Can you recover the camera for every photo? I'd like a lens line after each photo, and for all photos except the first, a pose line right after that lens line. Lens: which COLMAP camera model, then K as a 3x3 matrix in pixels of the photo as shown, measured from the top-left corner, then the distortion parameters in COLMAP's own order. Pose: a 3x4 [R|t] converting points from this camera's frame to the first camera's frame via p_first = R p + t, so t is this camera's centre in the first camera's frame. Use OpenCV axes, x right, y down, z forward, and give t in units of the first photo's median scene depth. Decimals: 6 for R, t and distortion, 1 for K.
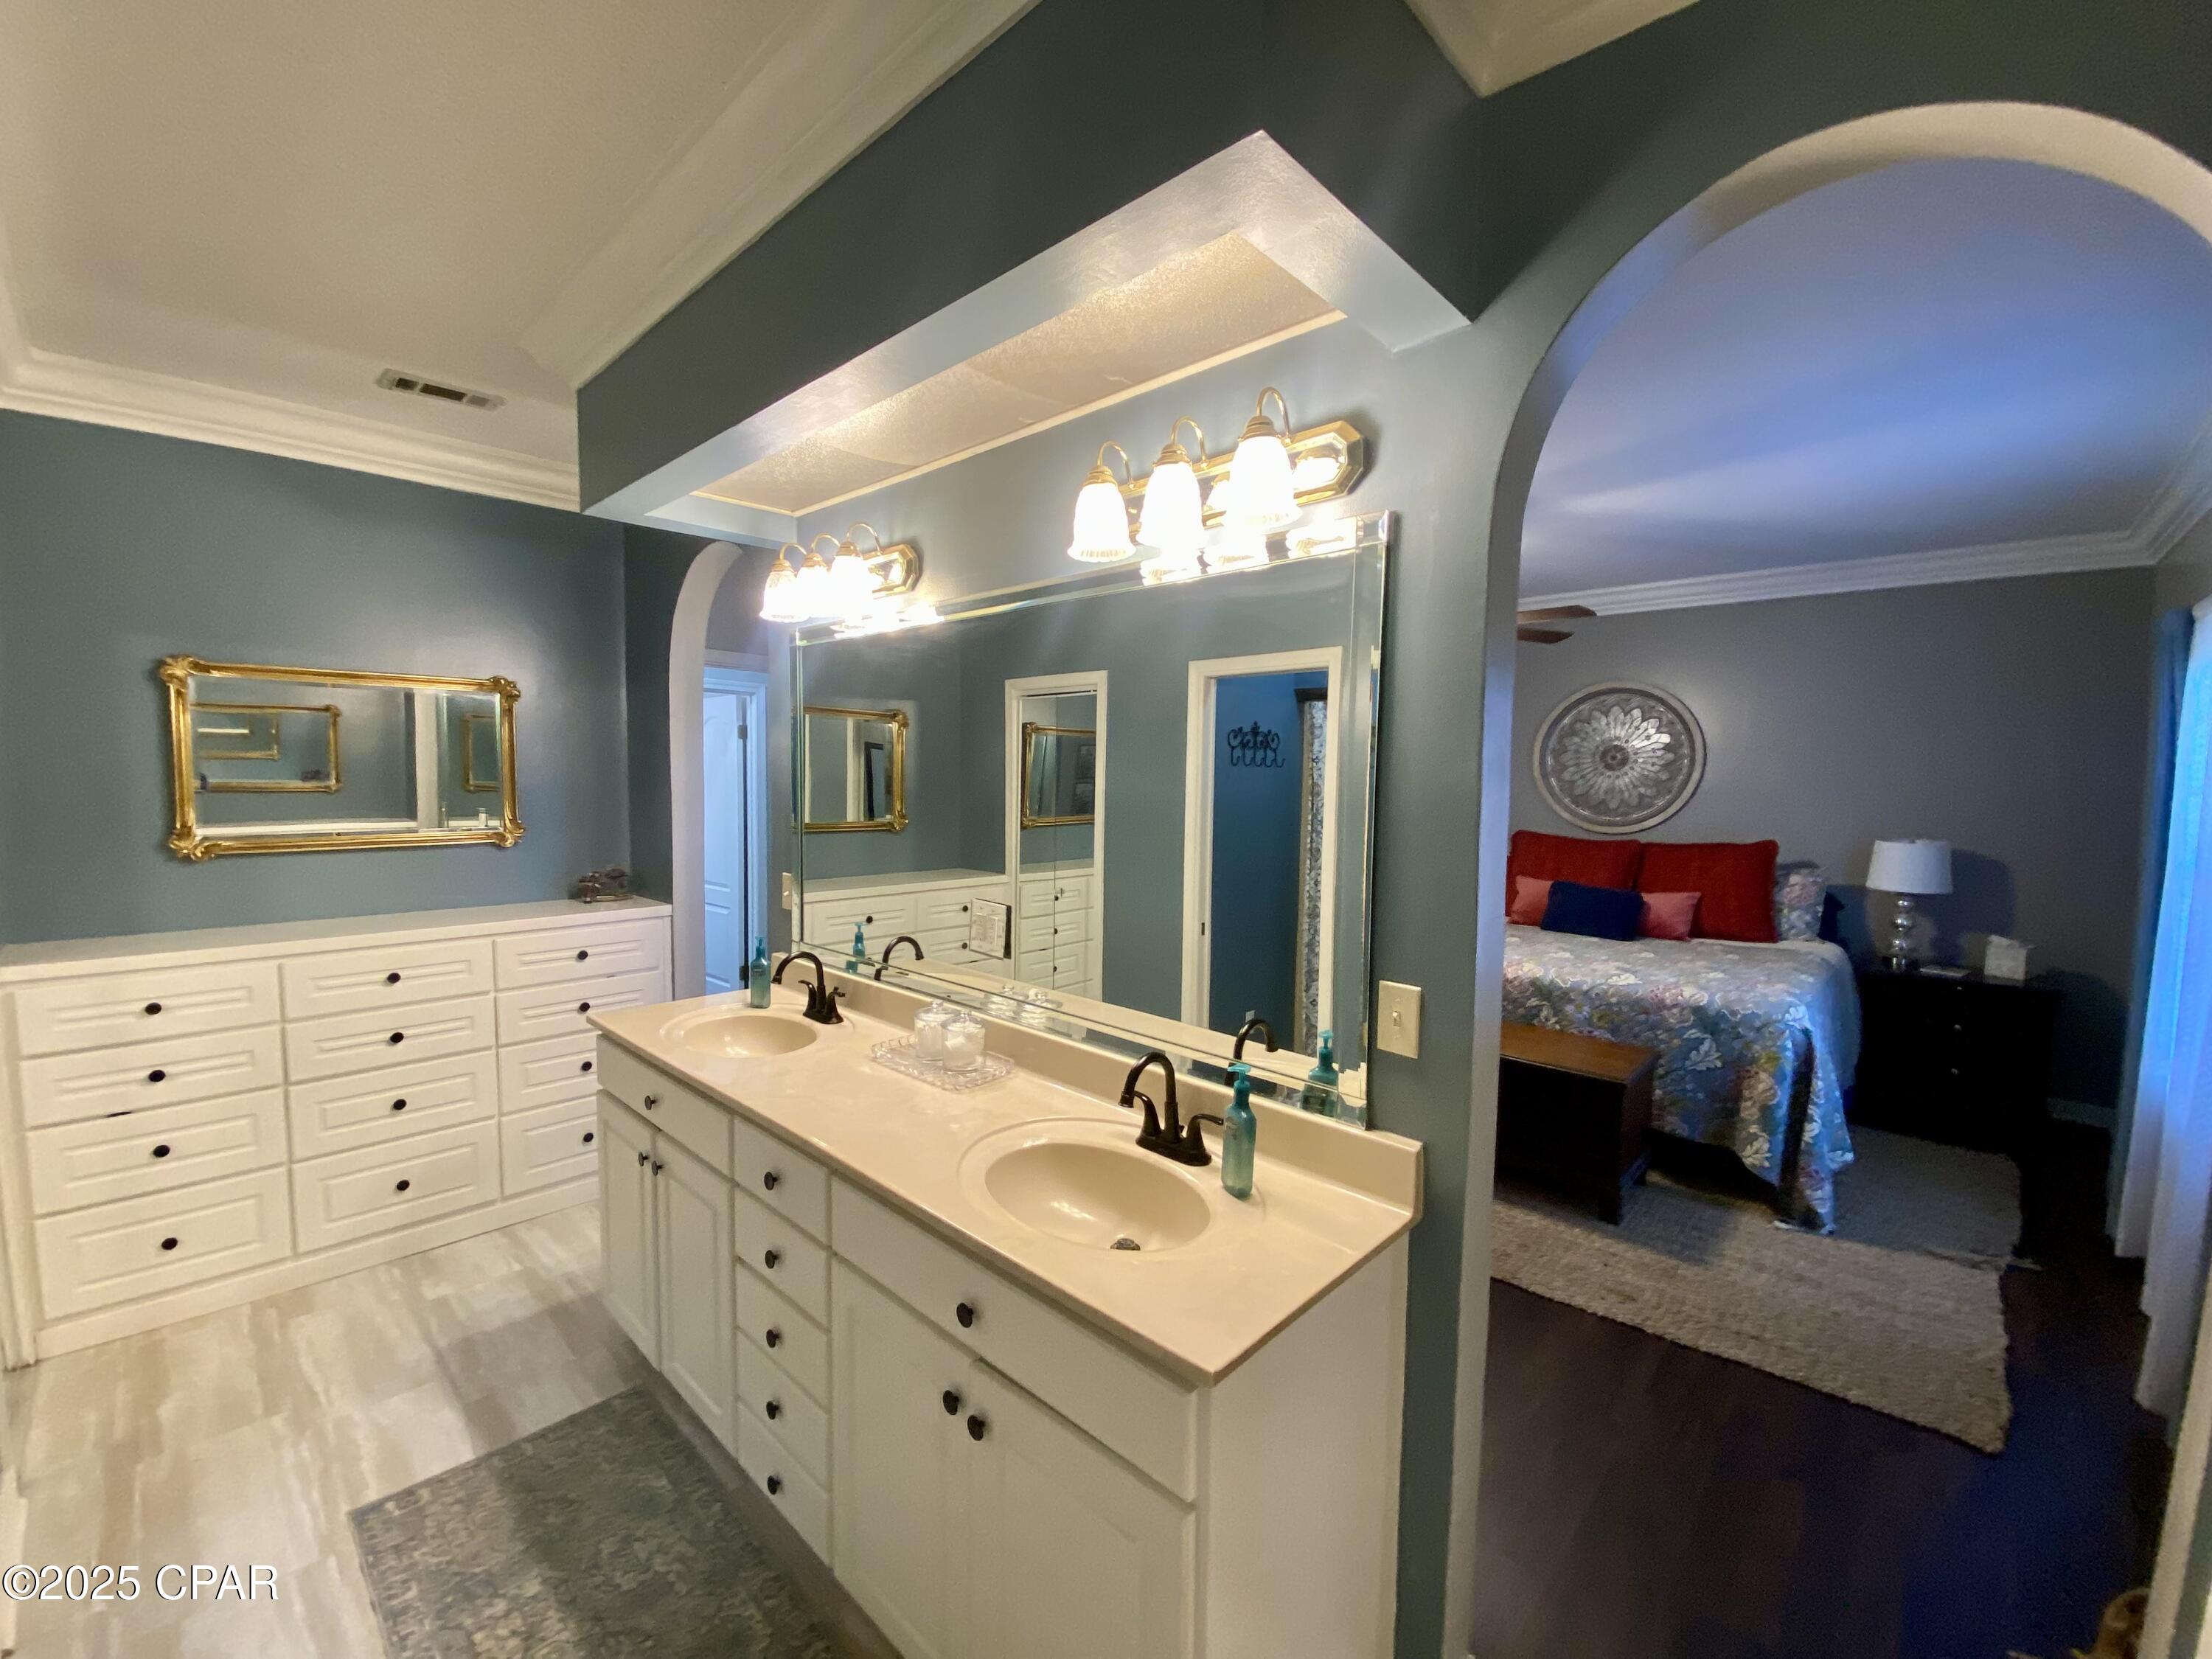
lens RADIAL K [[899.7, 0, 1099.5], [0, 899.7, 836.9], [0, 0, 1]] dist [0.021373, -0.018456]
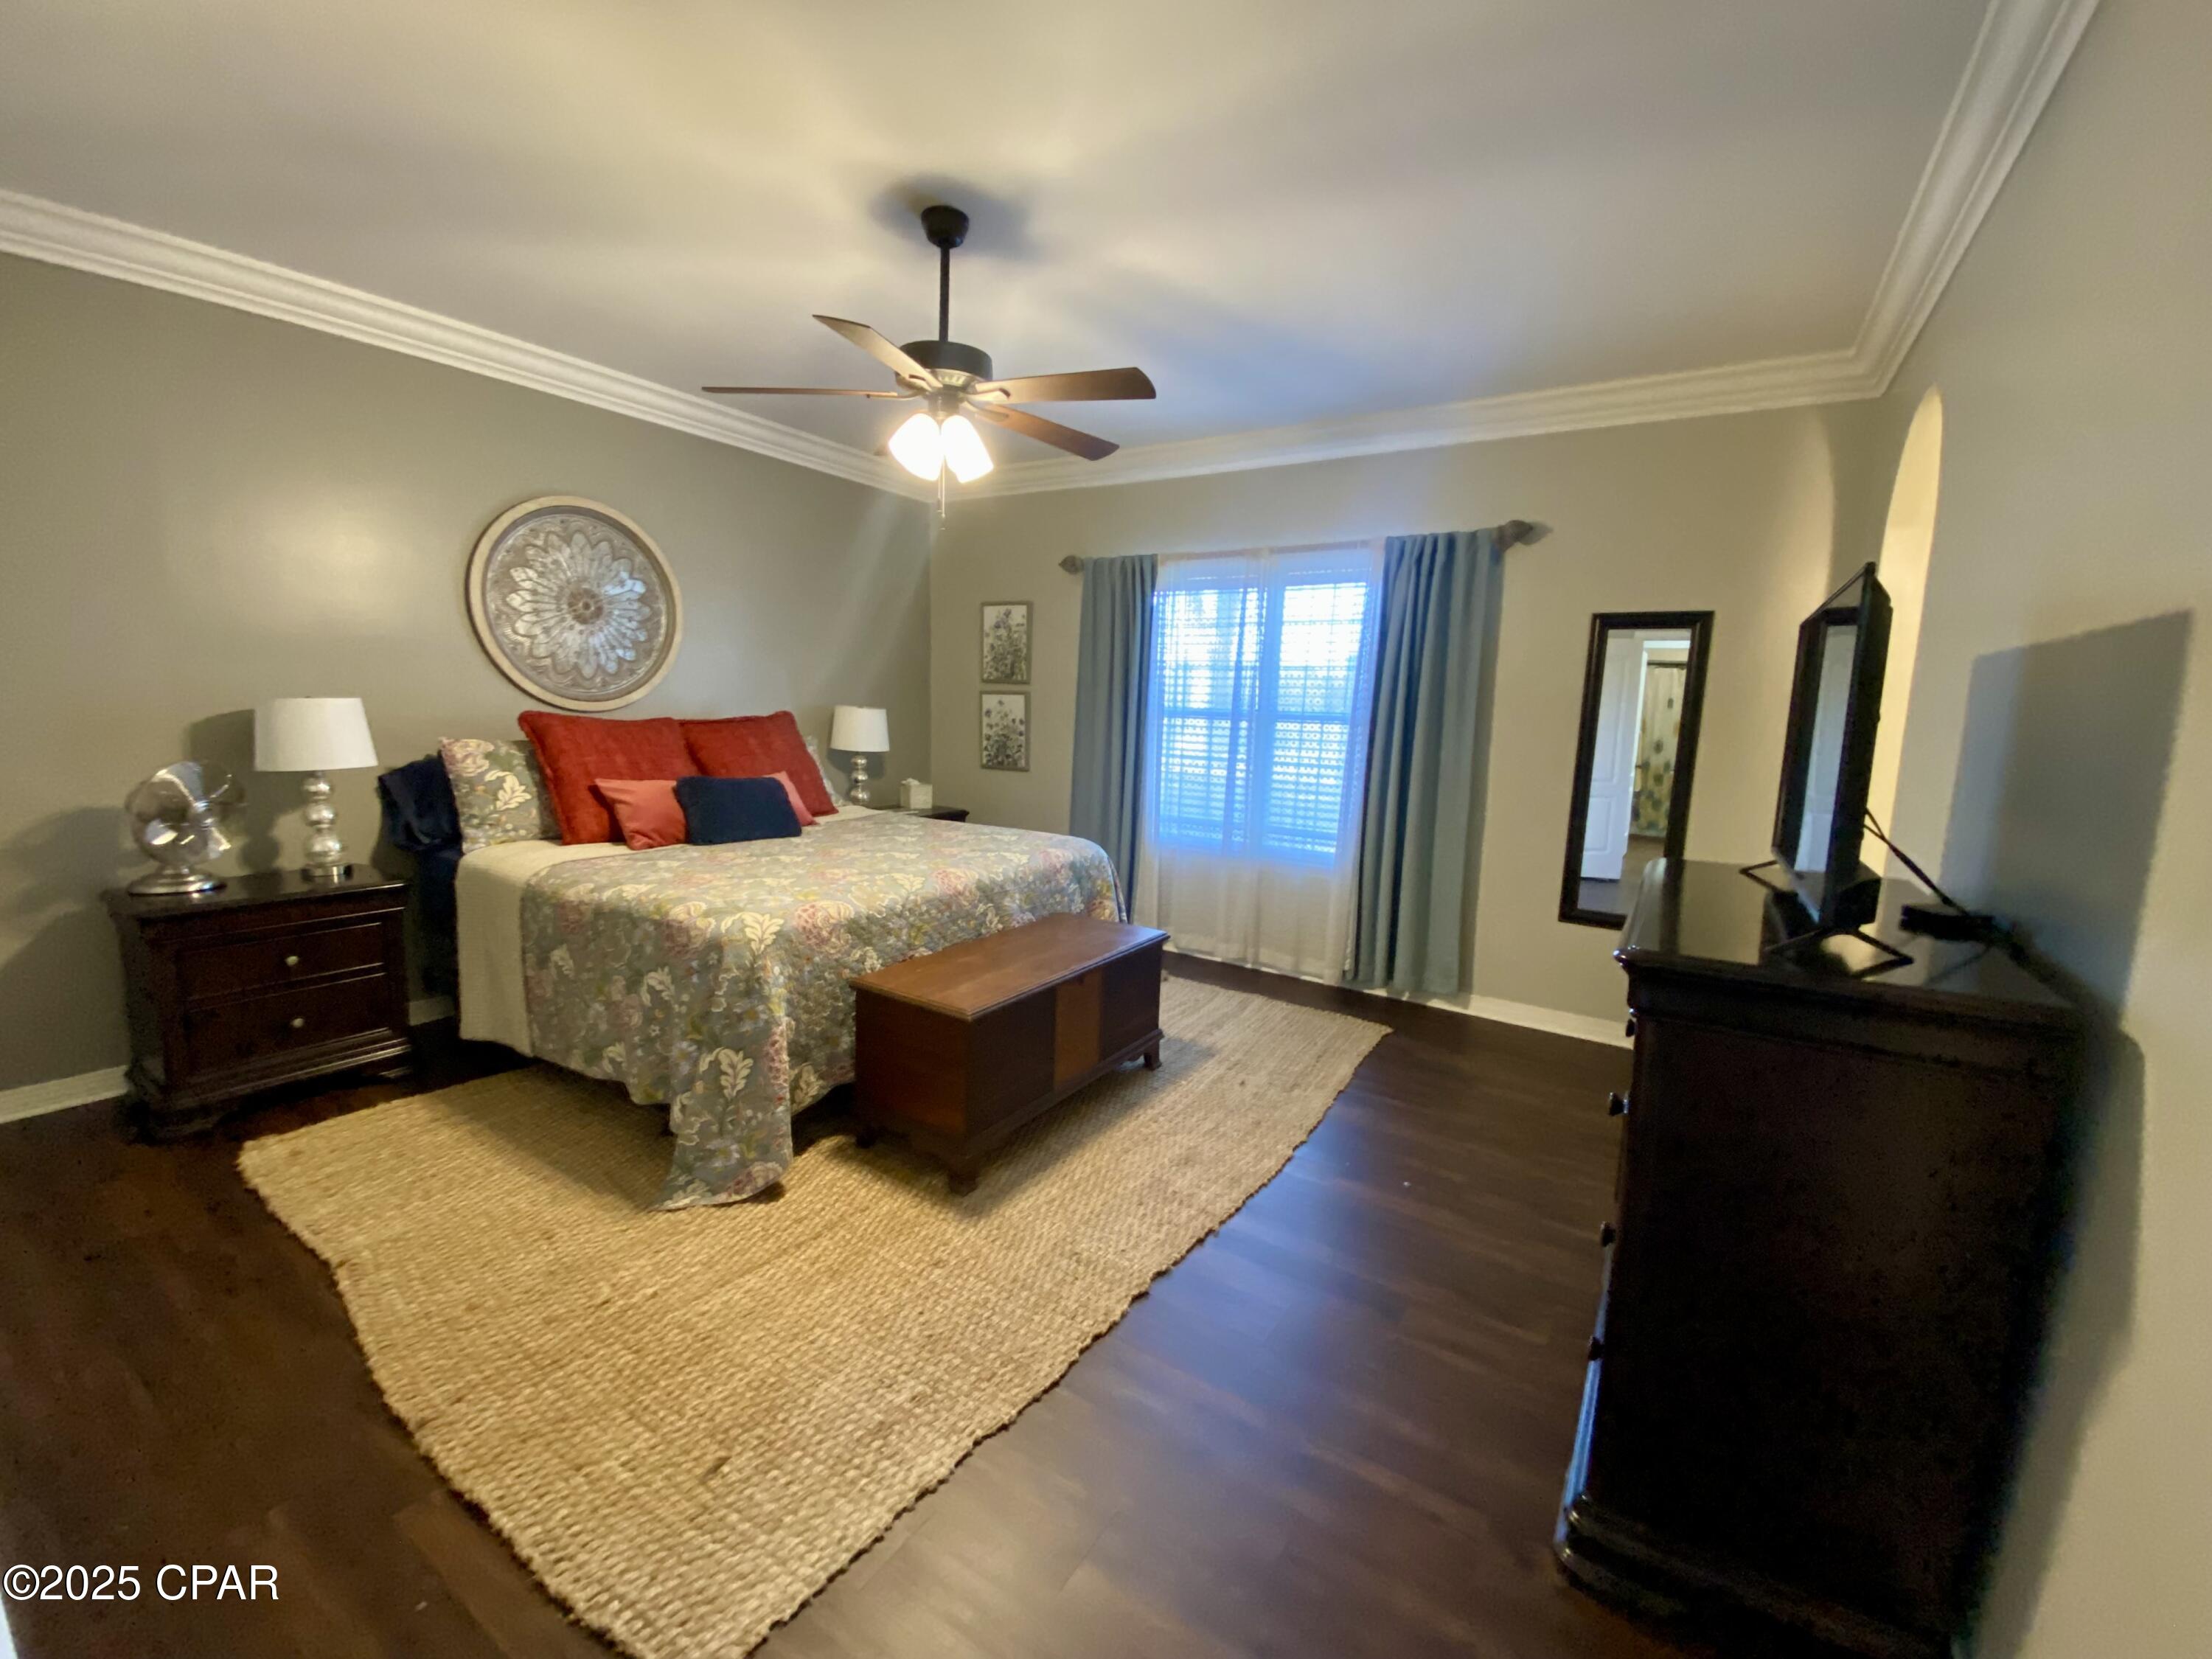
lens RADIAL K [[896.1, 0, 1100.3], [0, 896.1, 832.9], [0, 0, 1]] dist [0.039615, -0.030773]
pose [[-0.175824, -0.165486, 0.970412, -0.250807], [0.031021, 0.984348, 0.173483, -0.021660], [-0.983933, 0.060606, -0.167939, 0.742976]]
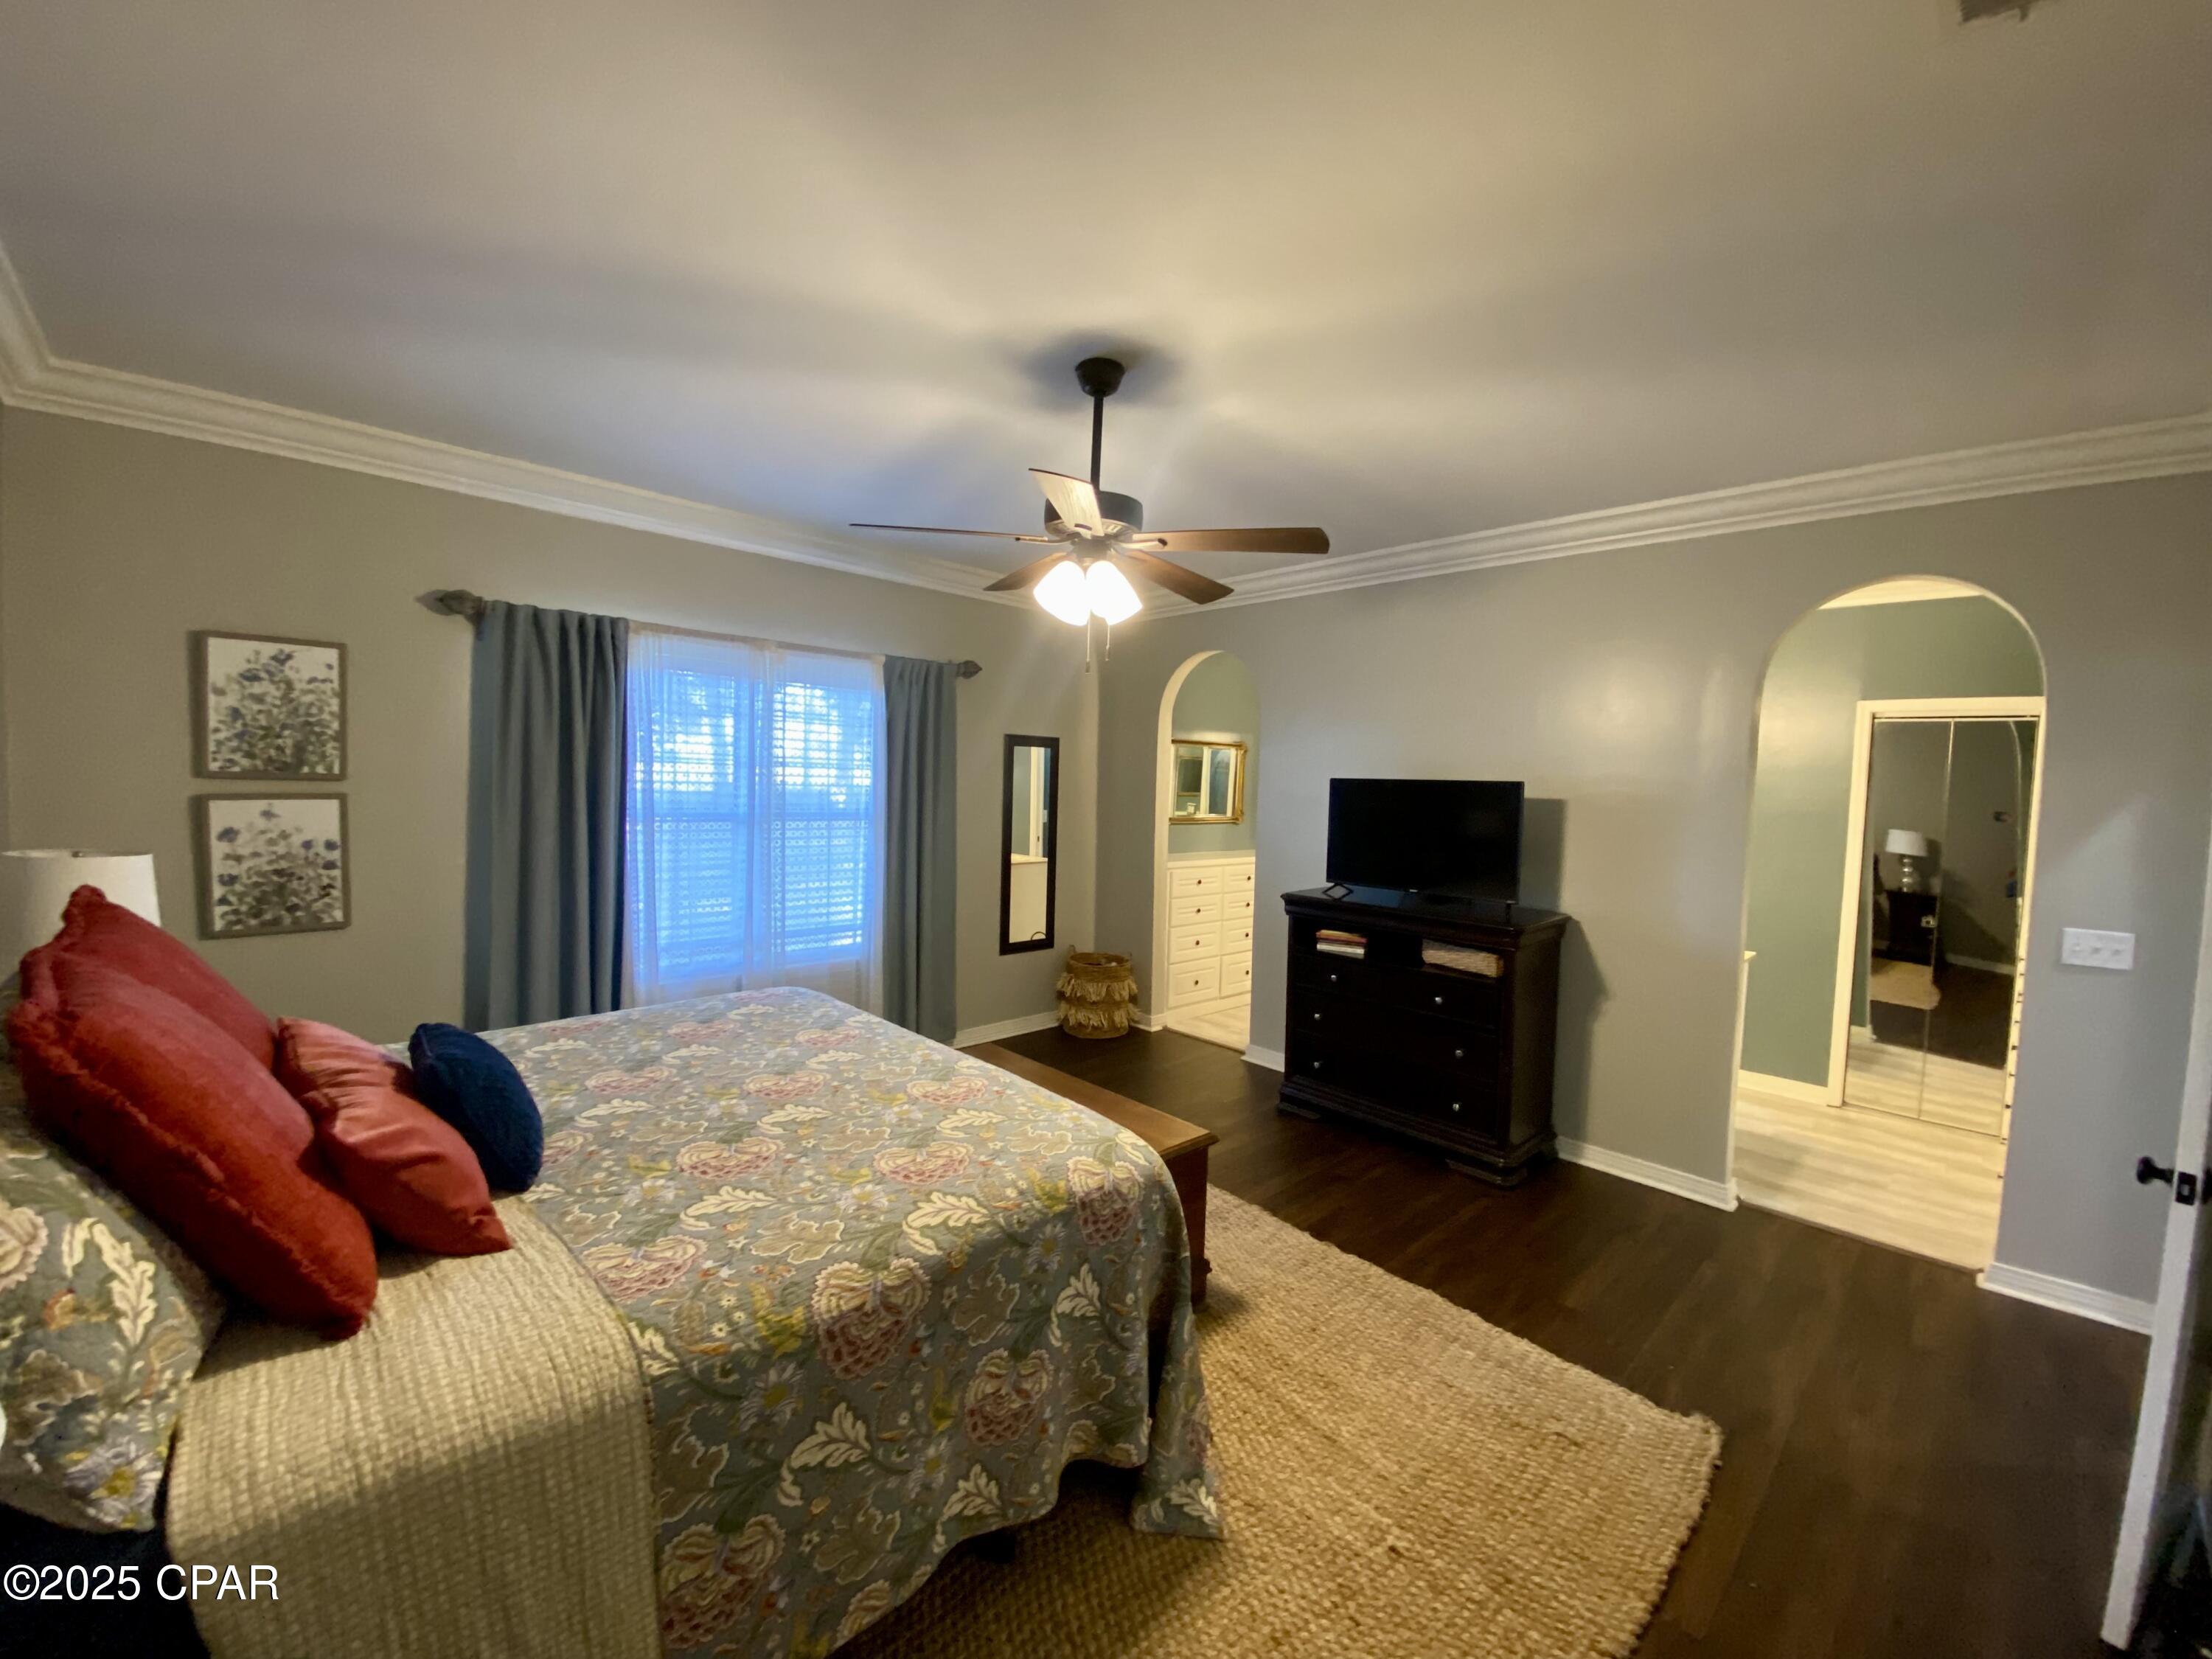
lens RADIAL K [[896.1, 0, 1100.3], [0, 896.1, 832.9], [0, 0, 1]] dist [0.039615, -0.030773]
pose [[-0.997671, -0.052199, 0.043901, 0.245769], [-0.046015, 0.990223, 0.131684, -0.082583], [-0.050345, 0.129357, -0.990319, 1.220913]]
